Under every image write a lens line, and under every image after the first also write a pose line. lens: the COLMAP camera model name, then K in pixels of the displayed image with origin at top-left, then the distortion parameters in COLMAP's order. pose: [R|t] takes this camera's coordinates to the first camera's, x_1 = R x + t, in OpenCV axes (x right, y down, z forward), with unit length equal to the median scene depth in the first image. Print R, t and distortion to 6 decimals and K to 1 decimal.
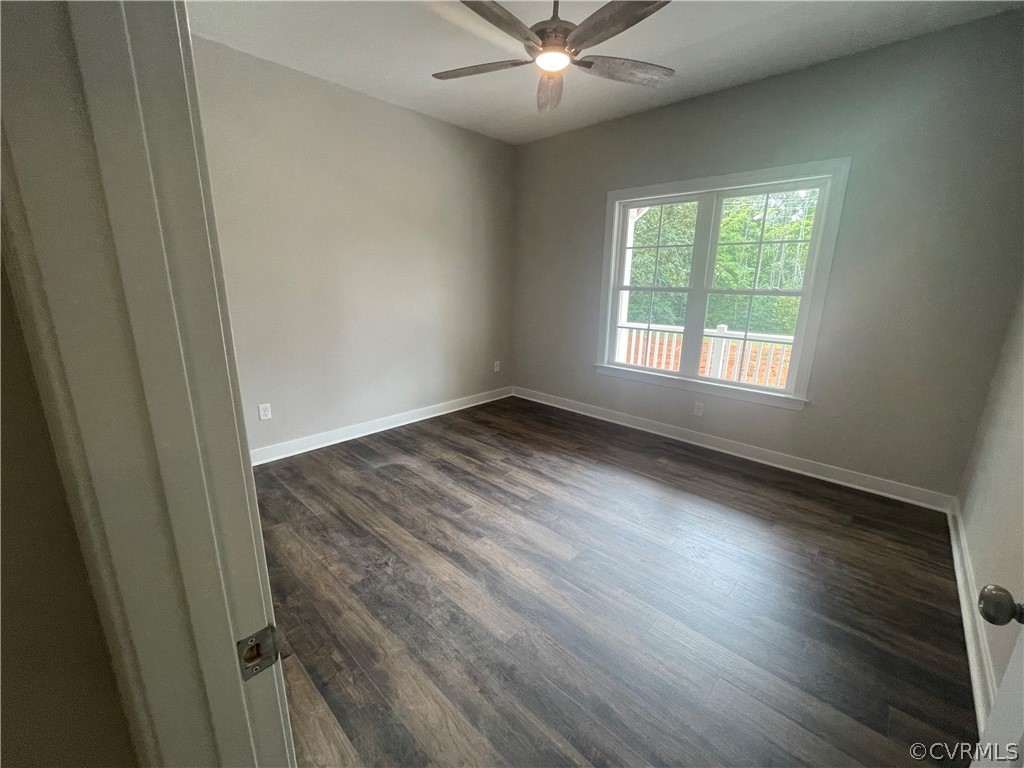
lens RADIAL K [[417.2, 0, 513.6], [0, 417.2, 388.8], [0, 0, 1]] dist [0.000899, -0.000675]
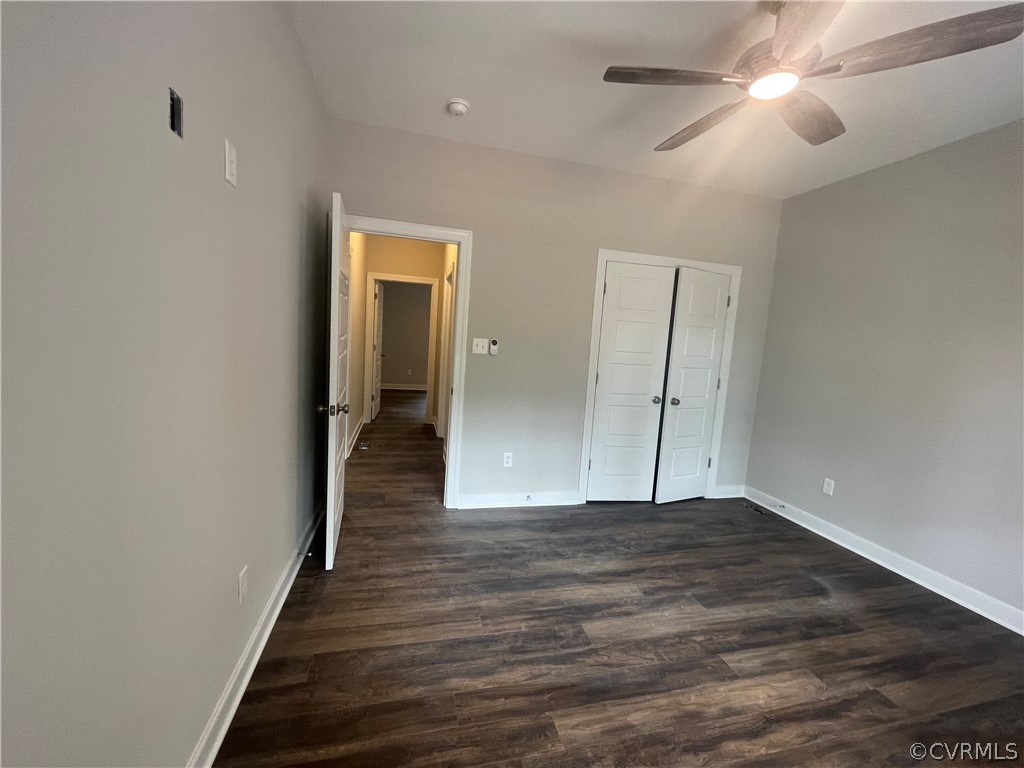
lens RADIAL K [[417.2, 0, 513.5], [0, 417.2, 381.4], [0, 0, 1]] dist [0.000899, -0.000675]
pose [[-0.534381, 0.040720, -0.844262, 0.764432], [-0.285343, 0.931511, 0.225538, -0.221281], [0.795623, 0.361427, -0.486162, 0.852622]]
